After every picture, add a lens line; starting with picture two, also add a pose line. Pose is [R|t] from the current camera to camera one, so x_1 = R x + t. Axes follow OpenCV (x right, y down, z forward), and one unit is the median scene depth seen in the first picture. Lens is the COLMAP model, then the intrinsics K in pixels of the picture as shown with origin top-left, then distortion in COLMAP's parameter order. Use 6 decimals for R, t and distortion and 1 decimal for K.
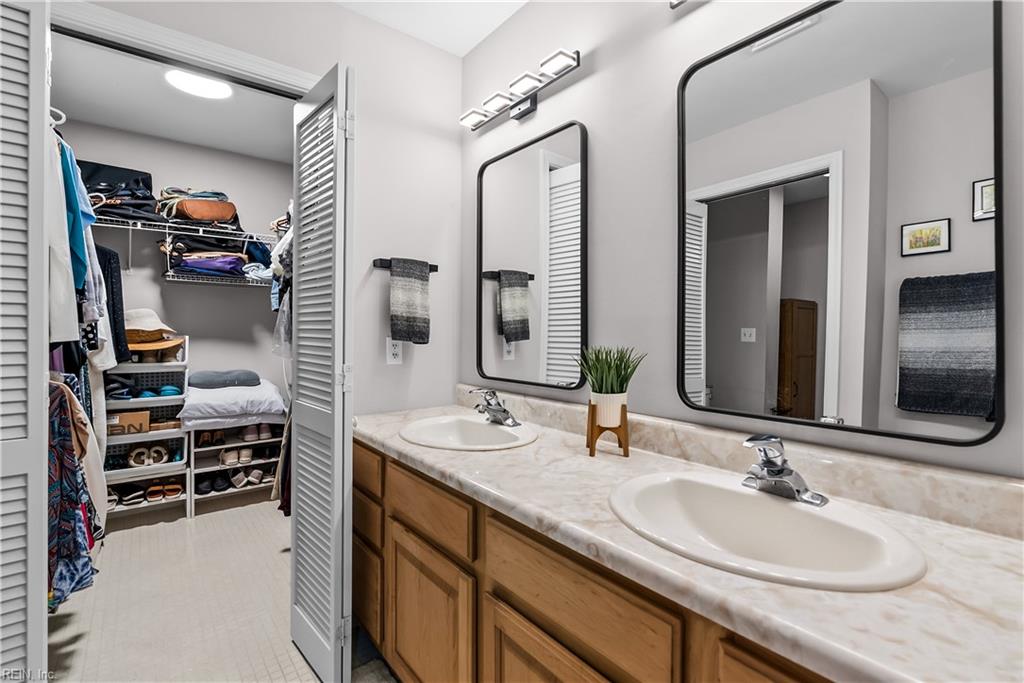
lens RADIAL K [[464.3, 0, 513.0], [0, 464.3, 331.0], [0, 0, 1]] dist [-0.013630, 0.004361]
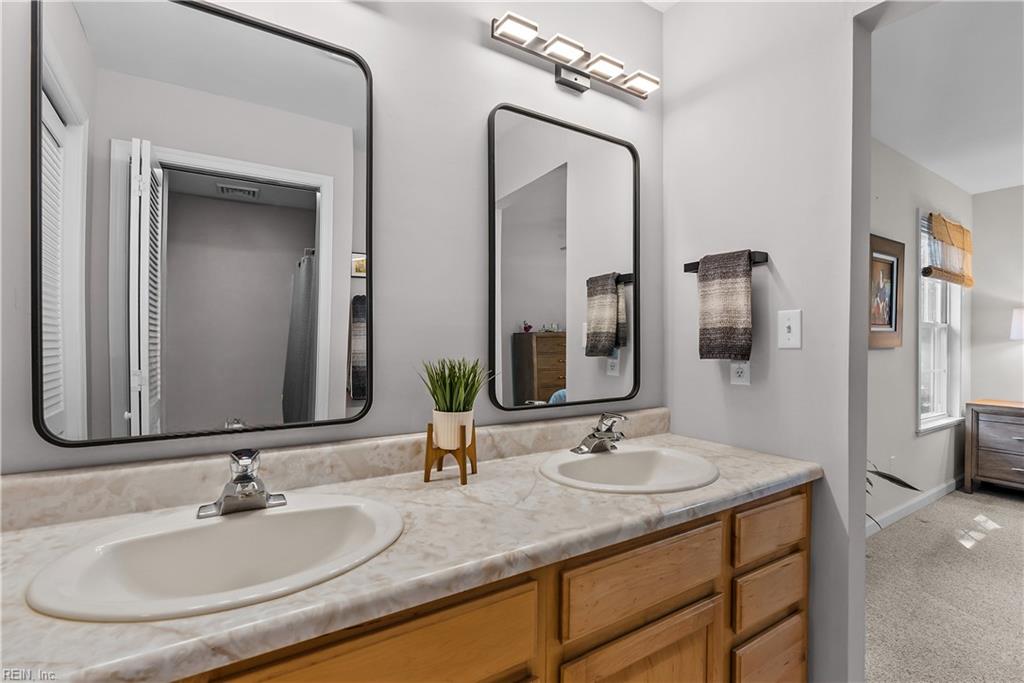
lens RADIAL K [[464.3, 0, 516.1], [0, 464.3, 341.2], [0, 0, 1]] dist [-0.013630, 0.004361]
pose [[0.112036, -0.008800, 0.993665, -0.635757], [-0.009712, 0.999903, 0.009950, -0.014654], [-0.993657, -0.010765, 0.111939, 0.719914]]
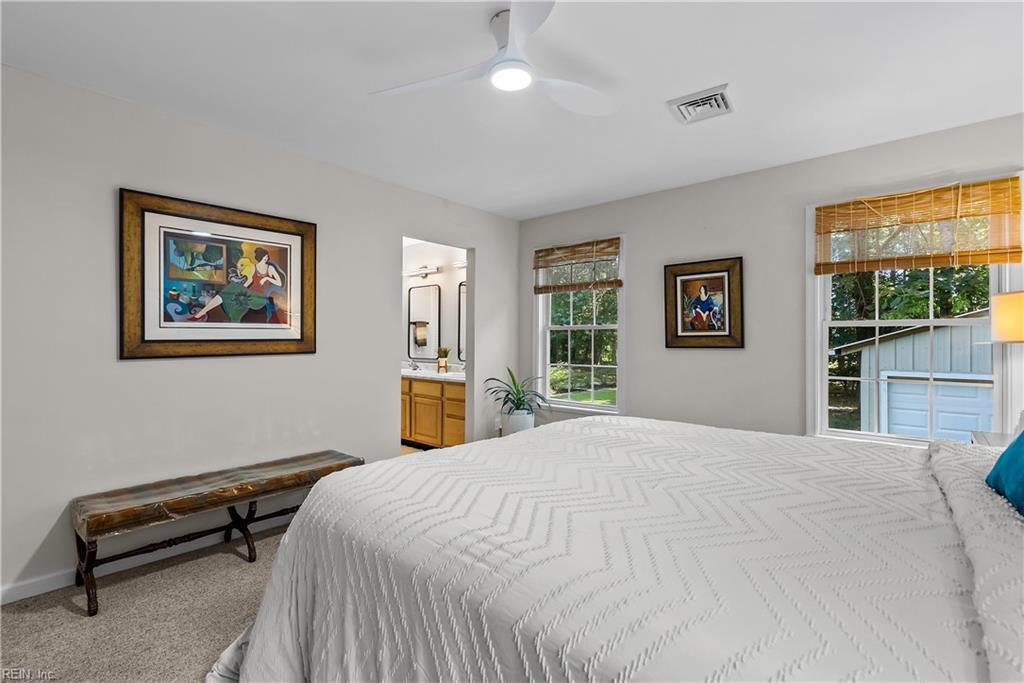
lens RADIAL K [[464.3, 0, 511.4], [0, 464.3, 339.9], [0, 0, 1]] dist [-0.013630, 0.004361]
pose [[0.985473, -0.000228, 0.169831, 0.098660], [0.000453, 0.999999, -0.001285, -0.020978], [-0.169831, 0.001343, 0.985472, -2.883805]]
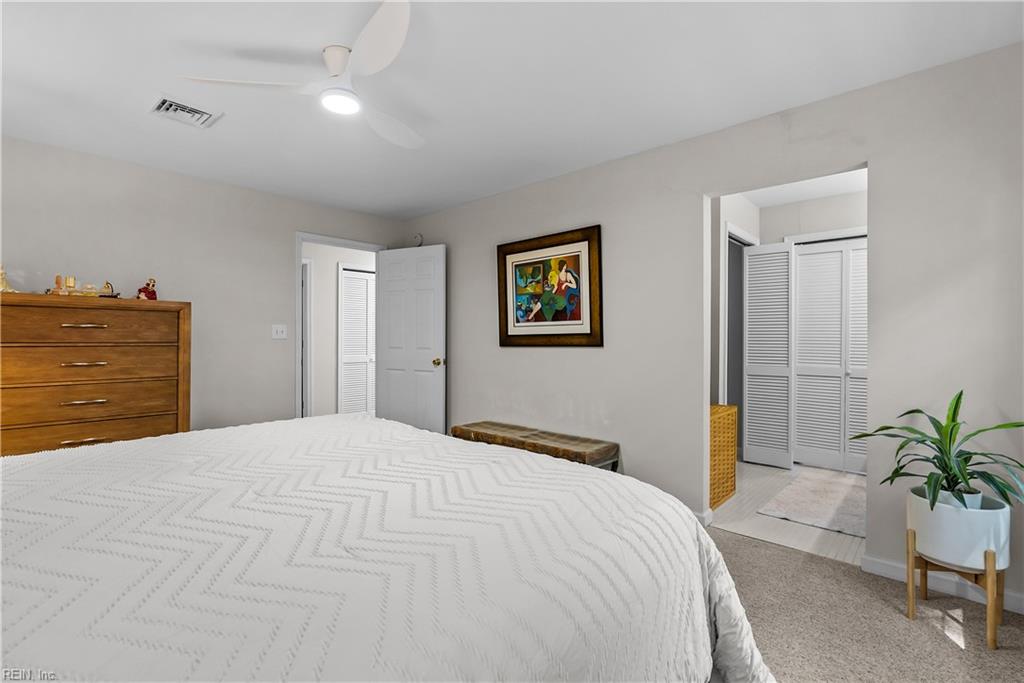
lens RADIAL K [[464.3, 0, 510.4], [0, 464.3, 338.8], [0, 0, 1]] dist [-0.013630, 0.004361]
pose [[0.115382, 0.006018, -0.993303, 1.828205], [0.001016, 0.999980, 0.006177, -0.015793], [0.993321, -0.001722, 0.115373, -1.265788]]
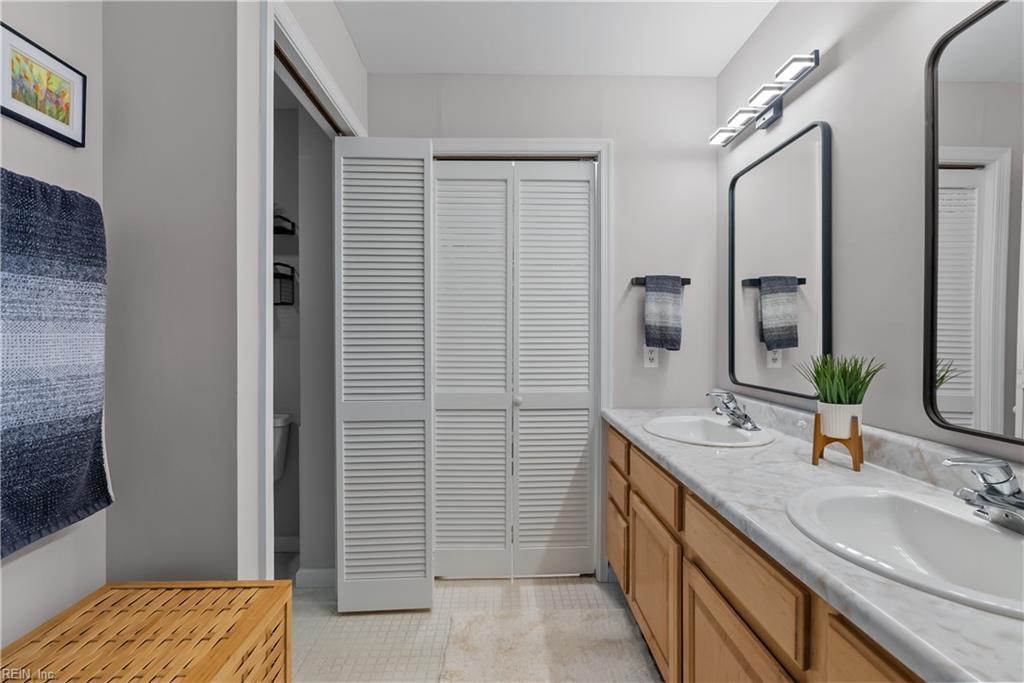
lens RADIAL K [[464.3, 0, 516.7], [0, 464.3, 341.1], [0, 0, 1]] dist [-0.013630, 0.004361]
pose [[0.798608, 0.002255, -0.601847, 0.227818], [0.003882, 0.999953, 0.008898, -0.007272], [0.601838, -0.009443, 0.798562, -0.160421]]
